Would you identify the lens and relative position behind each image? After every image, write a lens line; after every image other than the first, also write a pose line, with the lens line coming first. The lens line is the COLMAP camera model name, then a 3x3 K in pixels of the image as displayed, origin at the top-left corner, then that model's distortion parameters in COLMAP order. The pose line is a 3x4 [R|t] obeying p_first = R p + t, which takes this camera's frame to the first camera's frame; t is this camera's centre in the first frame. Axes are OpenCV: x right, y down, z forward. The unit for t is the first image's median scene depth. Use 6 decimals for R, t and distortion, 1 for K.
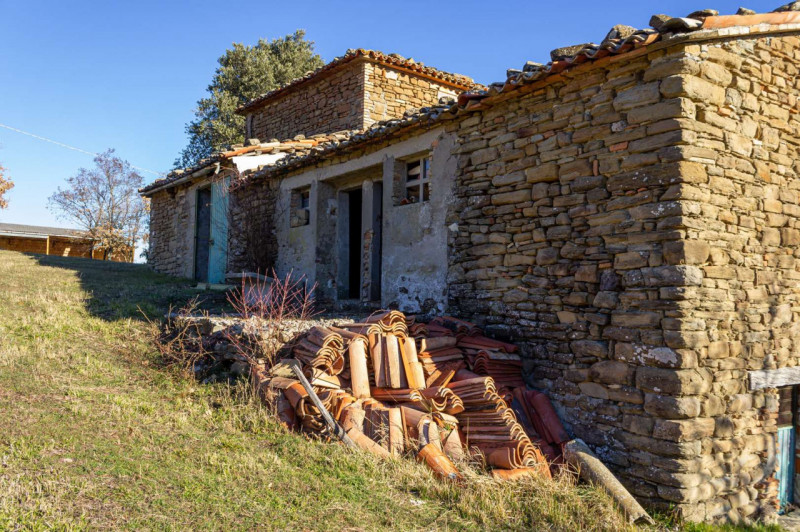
lens RADIAL K [[657.6, 0, 400.0], [0, 657.6, 266.0], [0, 0, 1]] dist [0.064446, -0.081497]
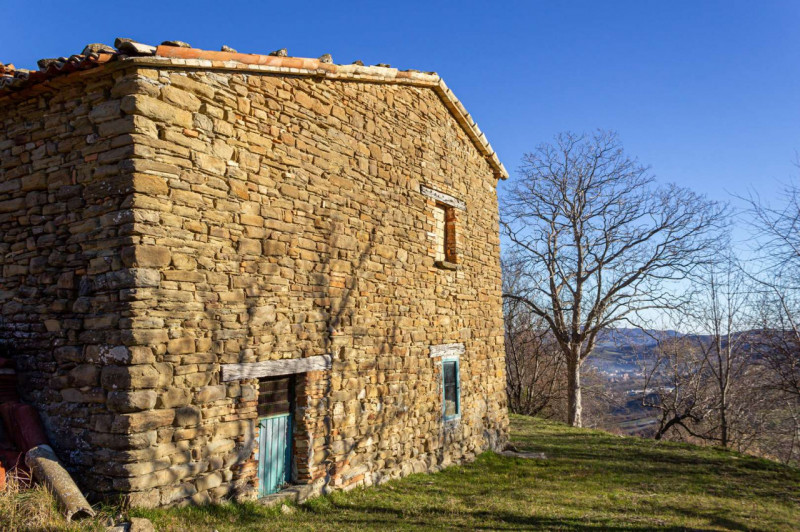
lens RADIAL K [[657.6, 0, 400.0], [0, 657.6, 266.0], [0, 0, 1]] dist [0.064446, -0.081497]
pose [[0.905019, -0.001982, 0.425367, 0.321630], [0.022650, 0.998795, -0.043537, 0.046859], [-0.424768, 0.049036, 0.903973, -0.143600]]
